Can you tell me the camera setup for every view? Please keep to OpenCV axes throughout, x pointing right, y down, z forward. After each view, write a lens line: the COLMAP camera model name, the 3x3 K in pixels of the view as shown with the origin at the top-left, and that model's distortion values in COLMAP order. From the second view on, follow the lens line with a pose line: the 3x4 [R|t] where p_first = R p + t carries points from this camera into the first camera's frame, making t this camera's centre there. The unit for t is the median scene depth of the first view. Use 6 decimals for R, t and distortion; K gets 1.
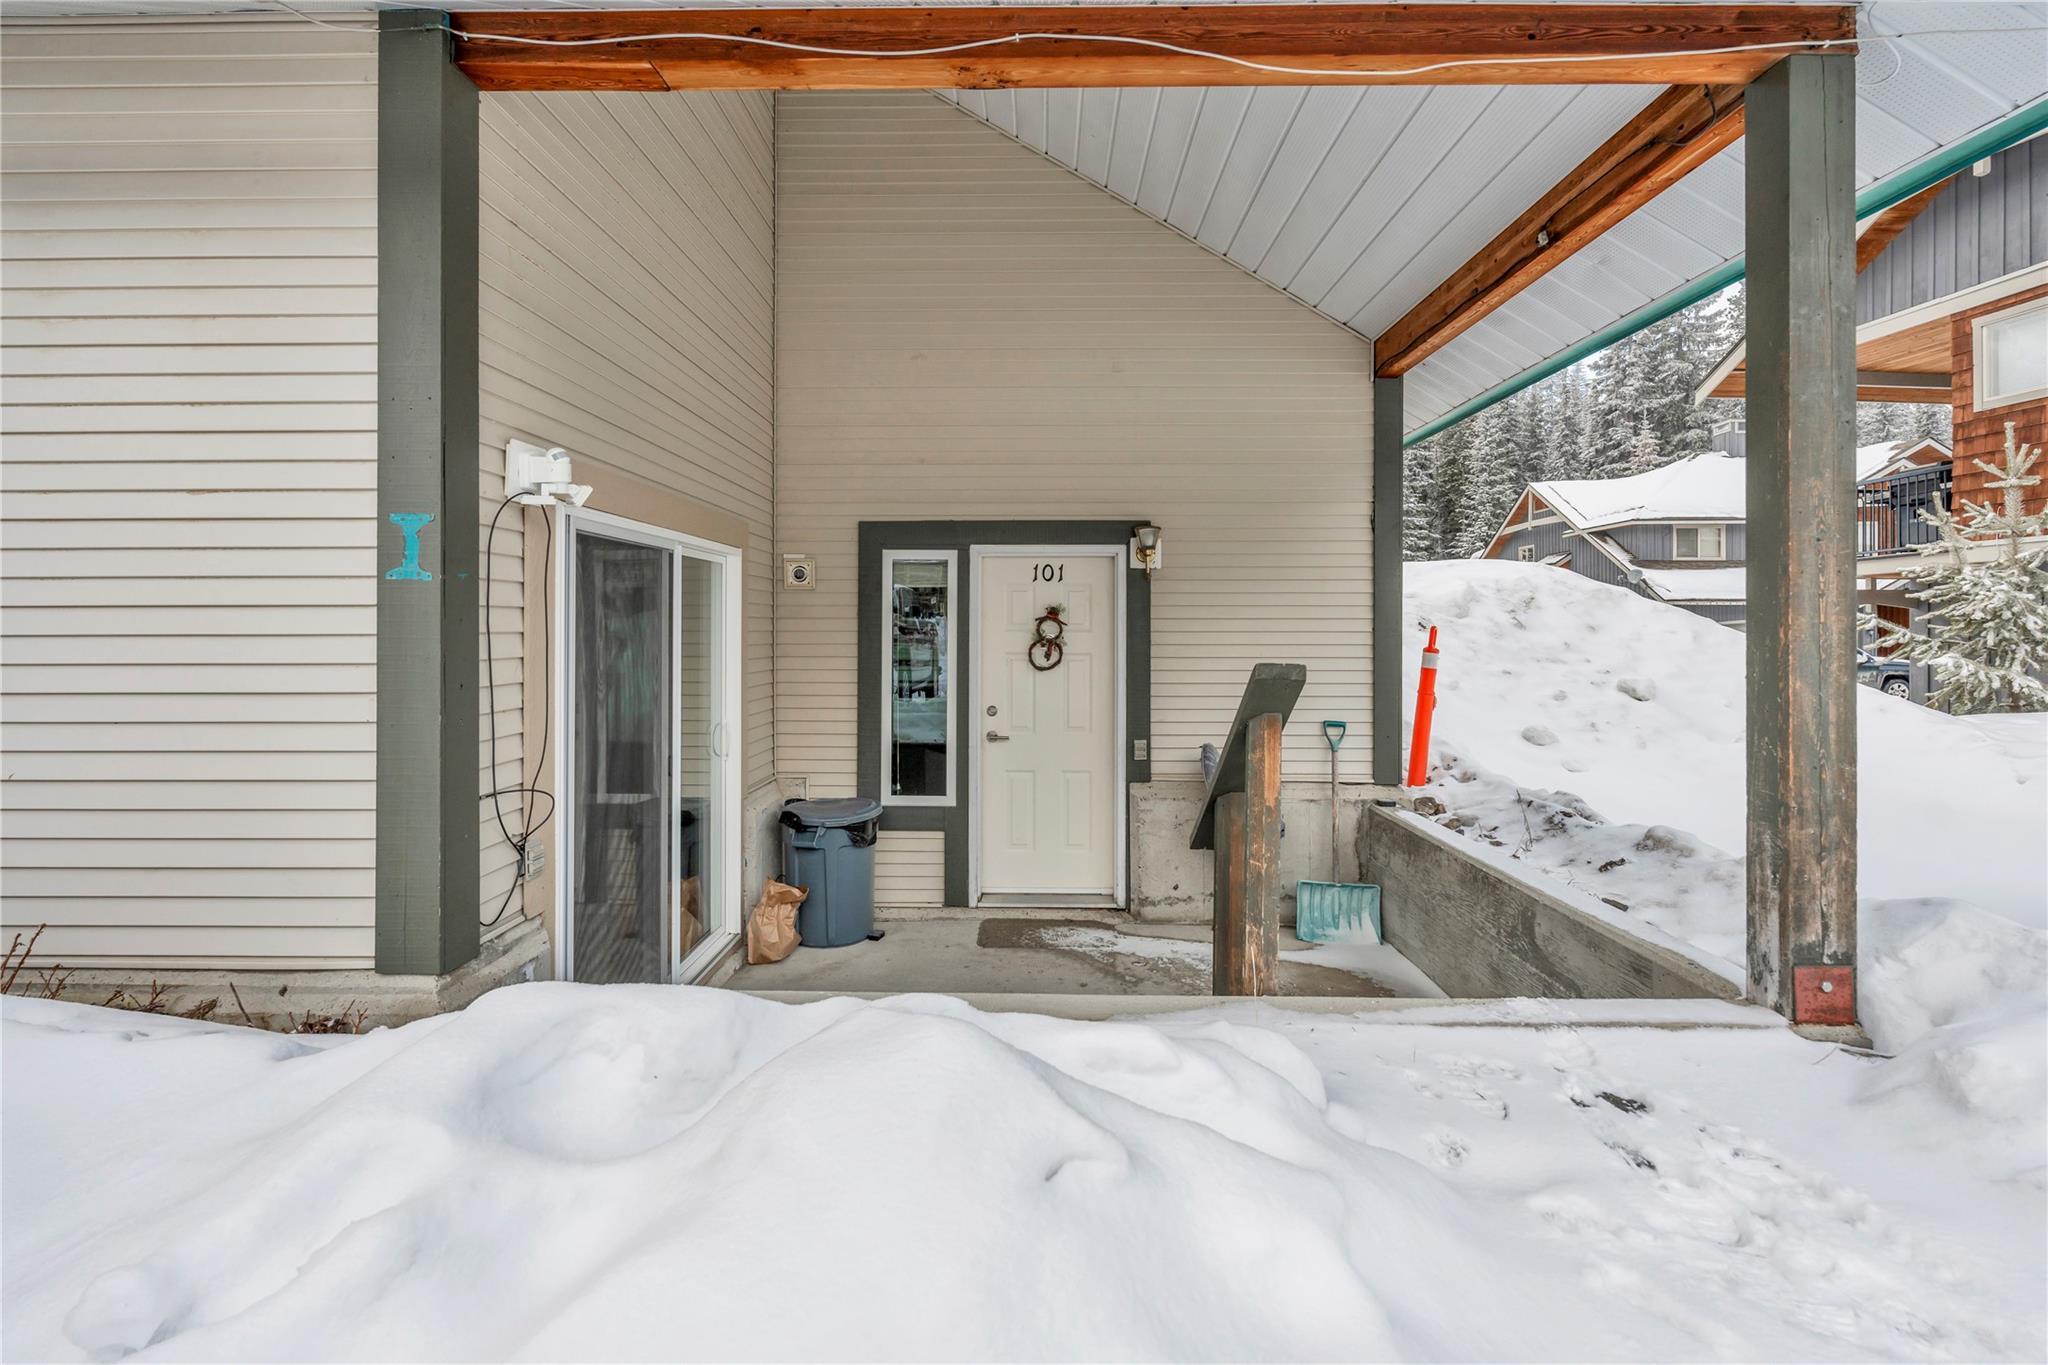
lens RADIAL K [[926.8, 0, 1030.2], [0, 926.8, 640.0], [0, 0, 1]] dist [-0.002253, -0.000290]
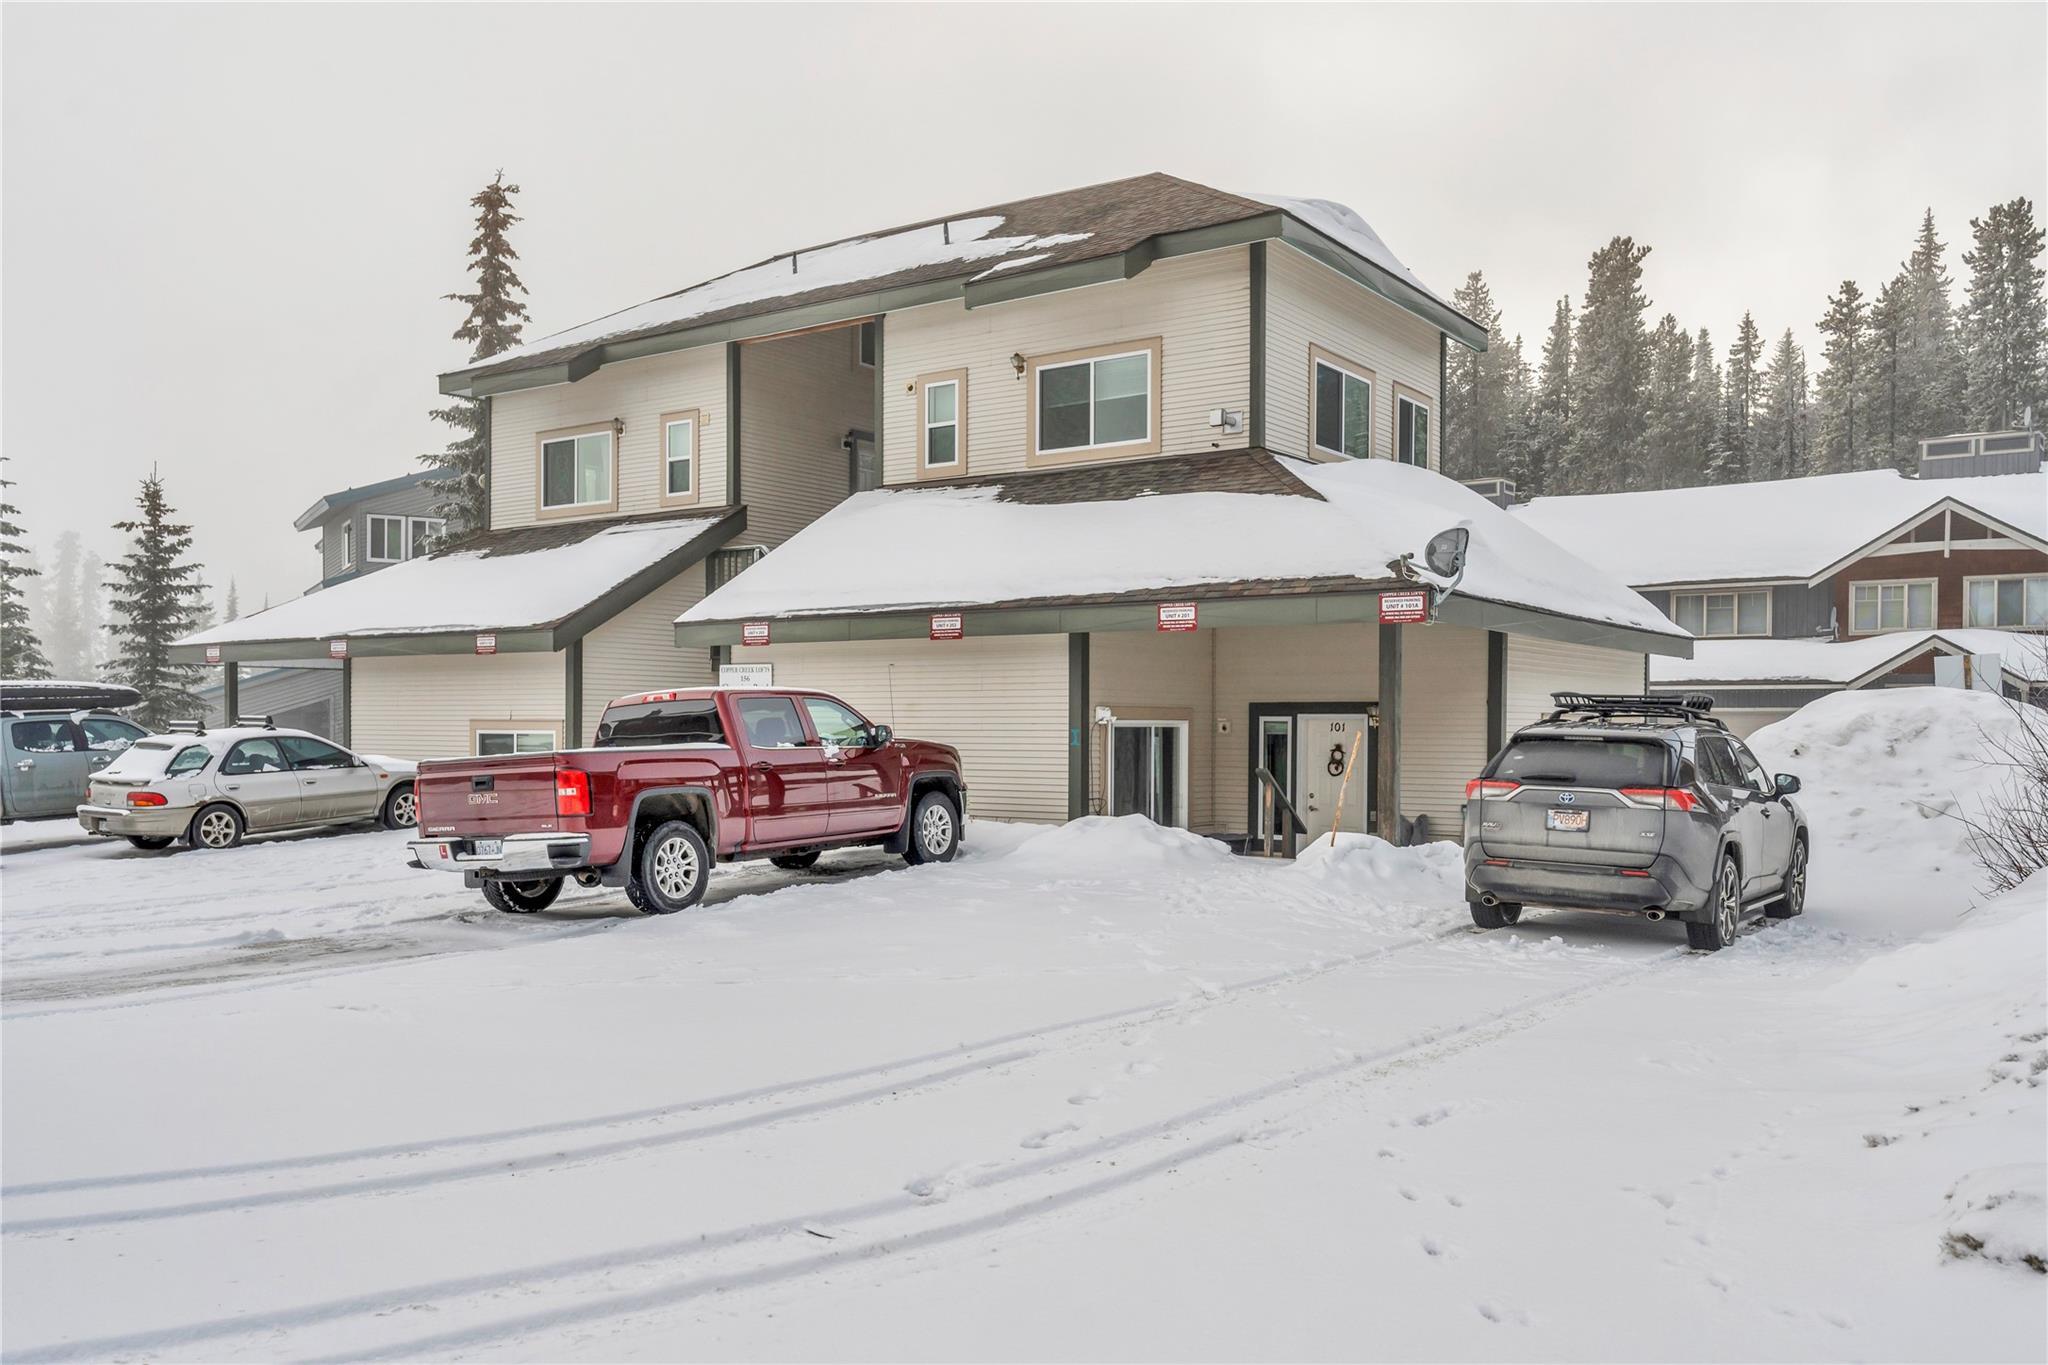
lens RADIAL K [[1658.6, 0, 1017.3], [0, 1658.6, 643.7], [0, 0, 1]] dist [-0.003176, -0.001385]
pose [[0.825734, -0.025114, -0.563500, 1.503426], [-0.010741, 0.998127, -0.060223, -0.029921], [0.563957, 0.055780, 0.823918, -2.399928]]
